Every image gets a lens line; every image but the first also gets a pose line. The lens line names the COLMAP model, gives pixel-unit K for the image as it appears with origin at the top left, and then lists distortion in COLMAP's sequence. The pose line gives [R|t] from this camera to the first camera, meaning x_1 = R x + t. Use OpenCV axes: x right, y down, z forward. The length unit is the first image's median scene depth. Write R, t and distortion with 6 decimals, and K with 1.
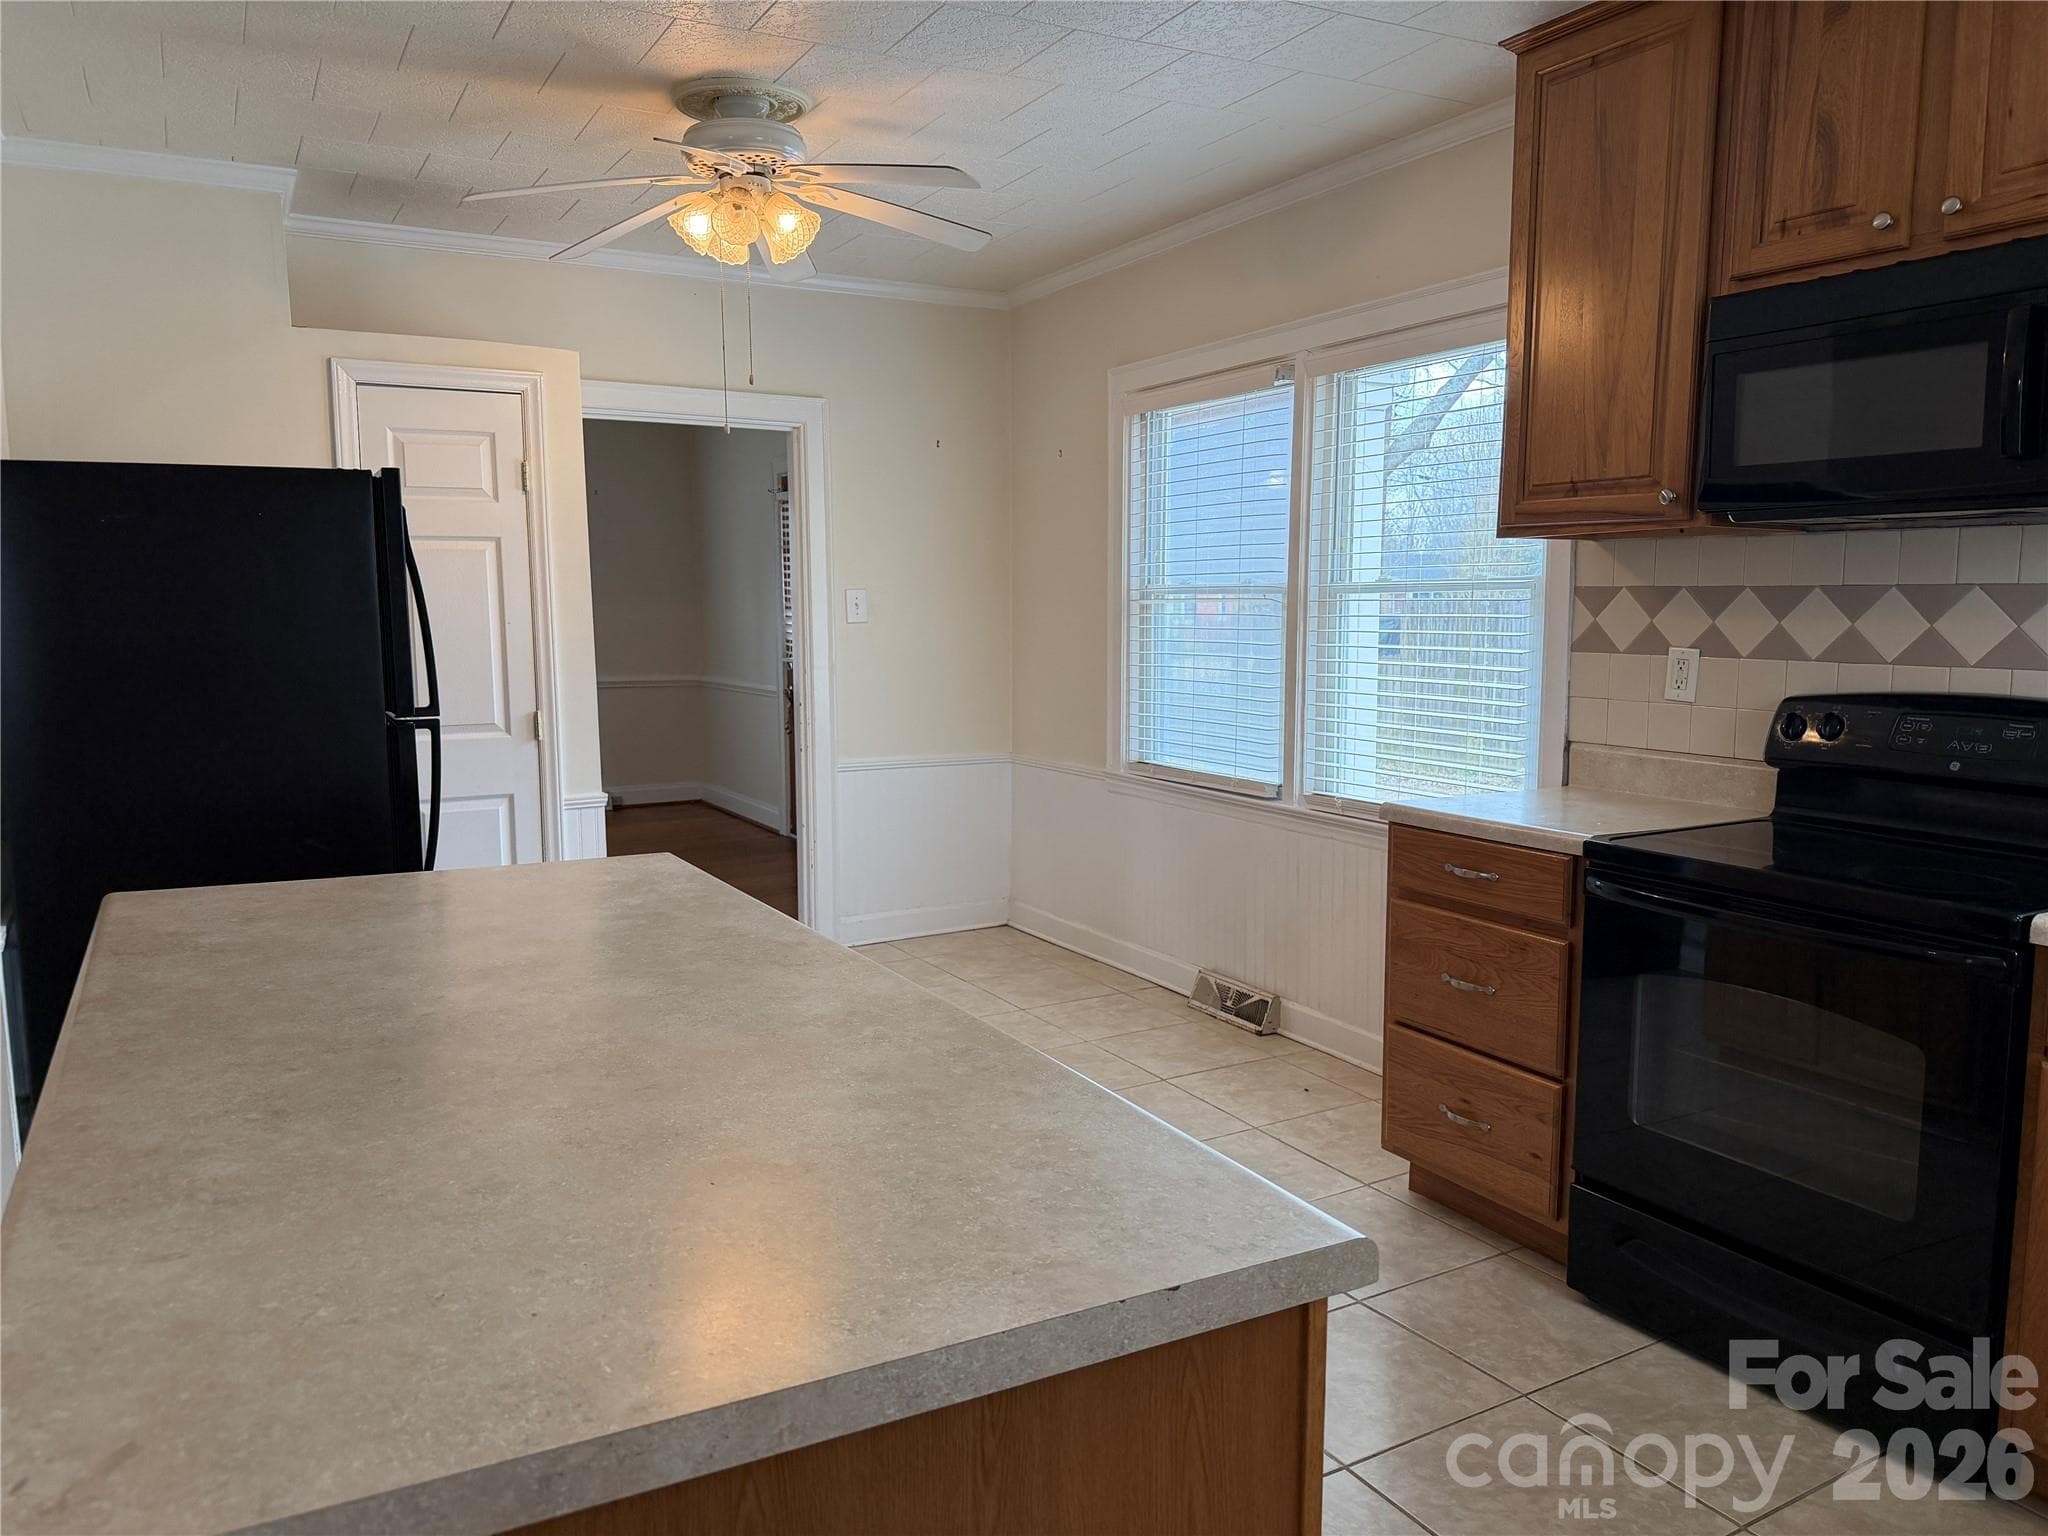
lens RADIAL K [[1425.6, 0, 1023.5], [0, 1425.6, 739.0], [0, 0, 1]] dist [0.063189, -0.113843]
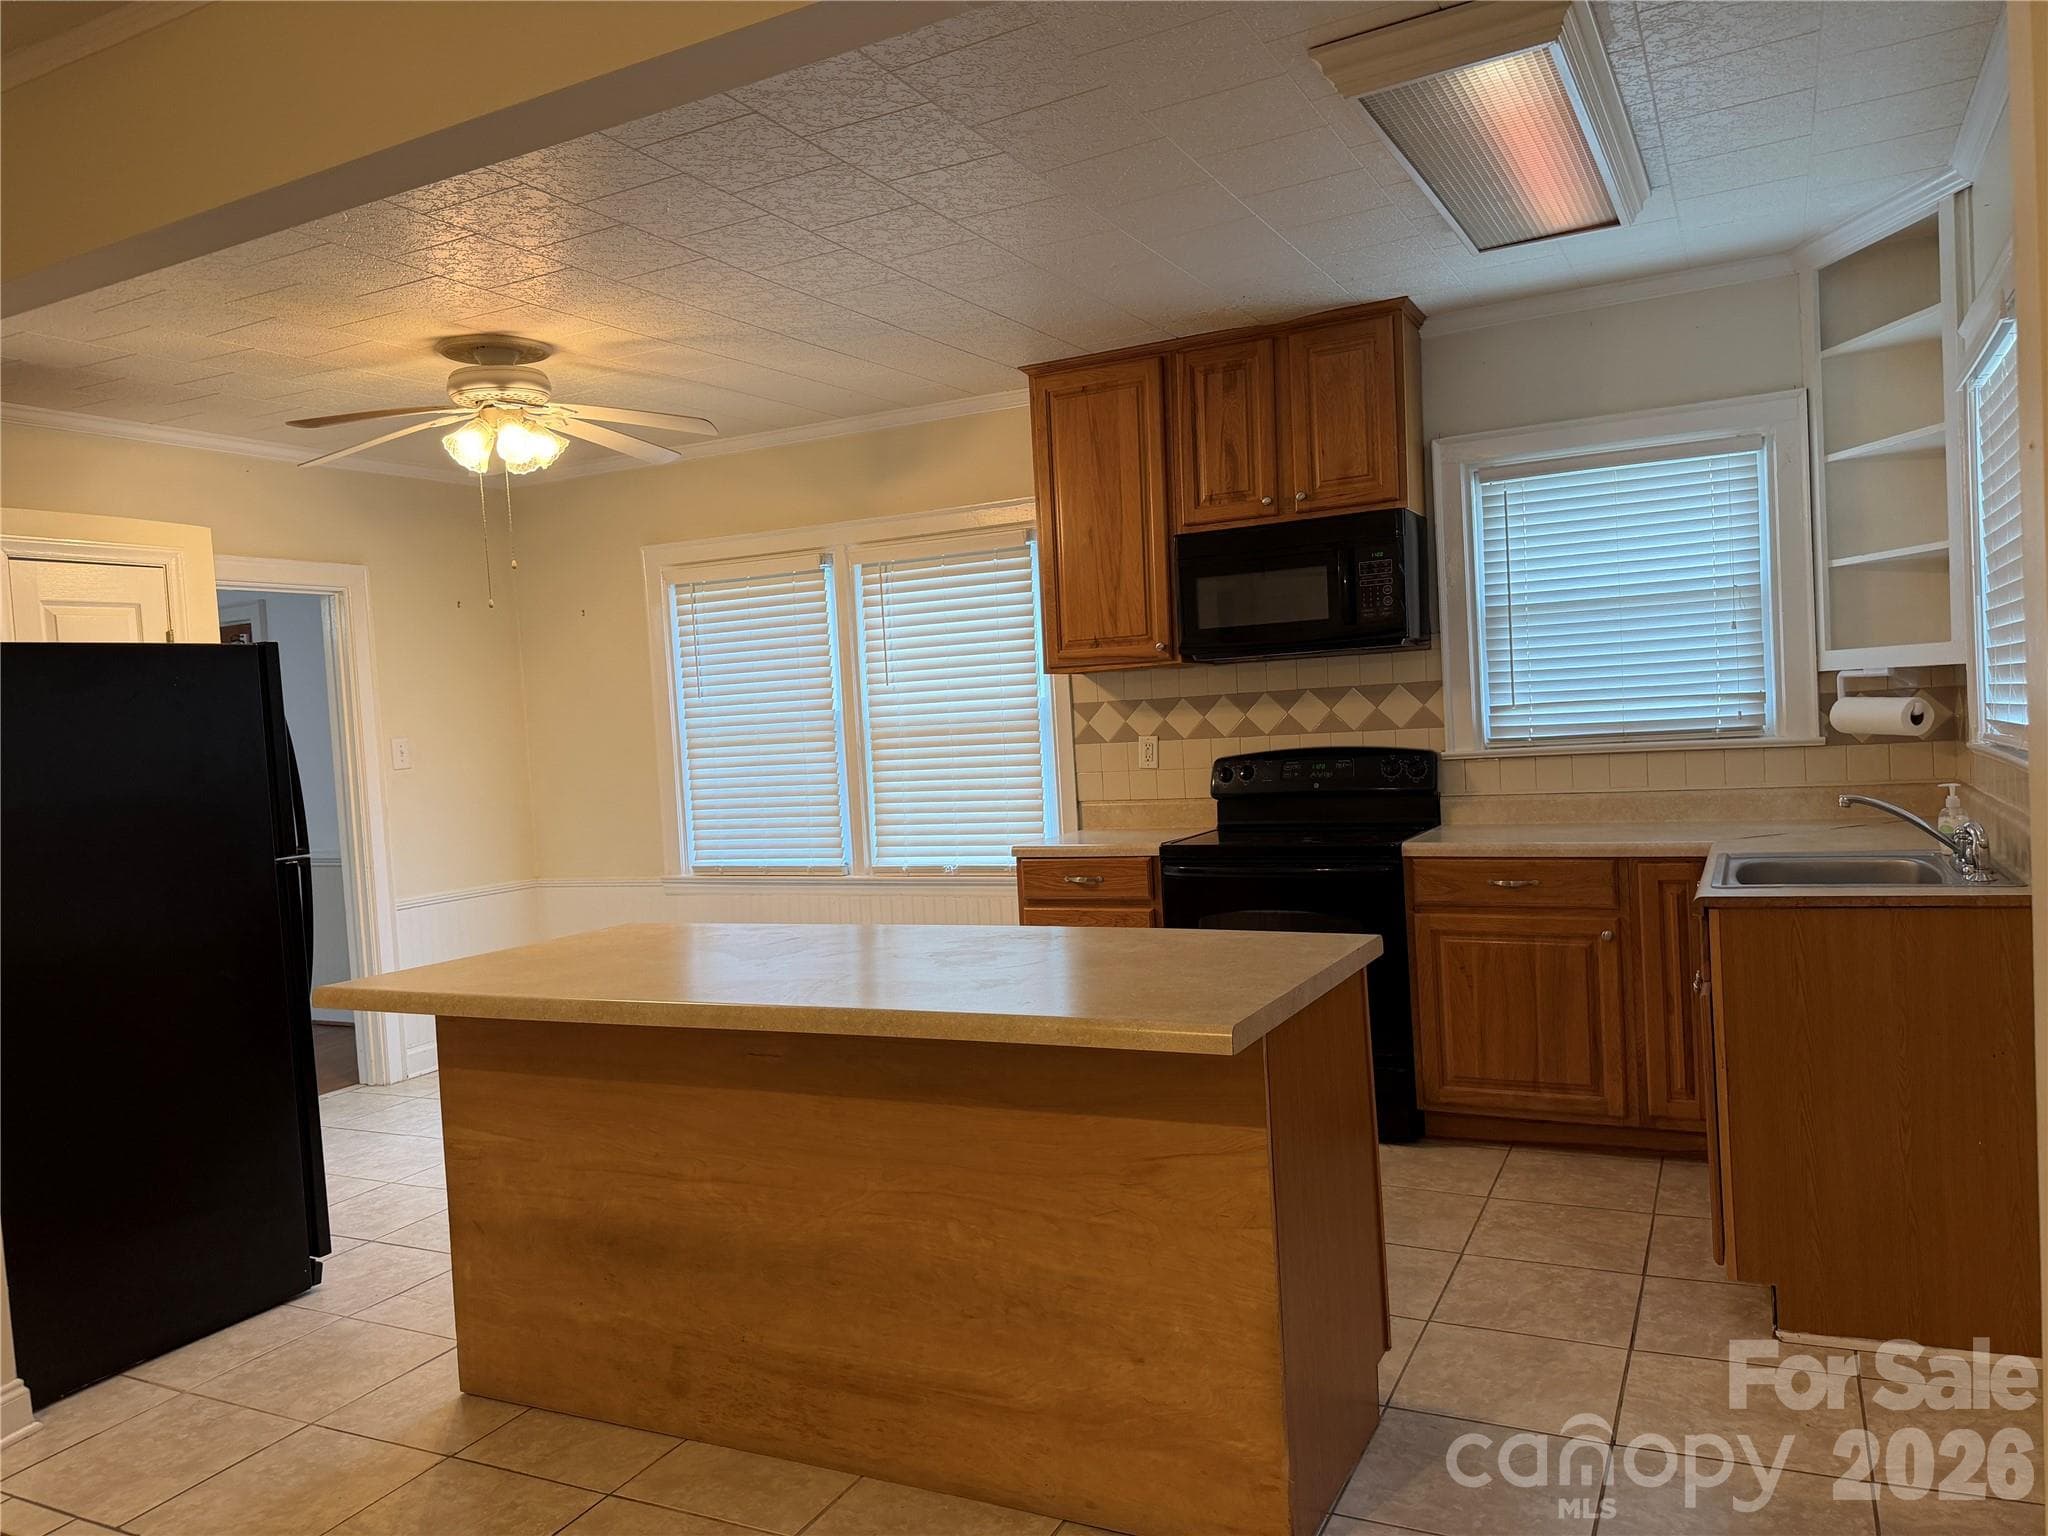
lens RADIAL K [[1437.2, 0, 1024.0], [0, 1437.2, 768.0], [0, 0, 1]] dist [0.098902, -0.122415]
pose [[0.831766, -0.066858, 0.551085, -0.615062], [0.110270, 0.992838, -0.045981, 0.035482], [-0.544064, 0.099013, 0.833181, -0.319994]]
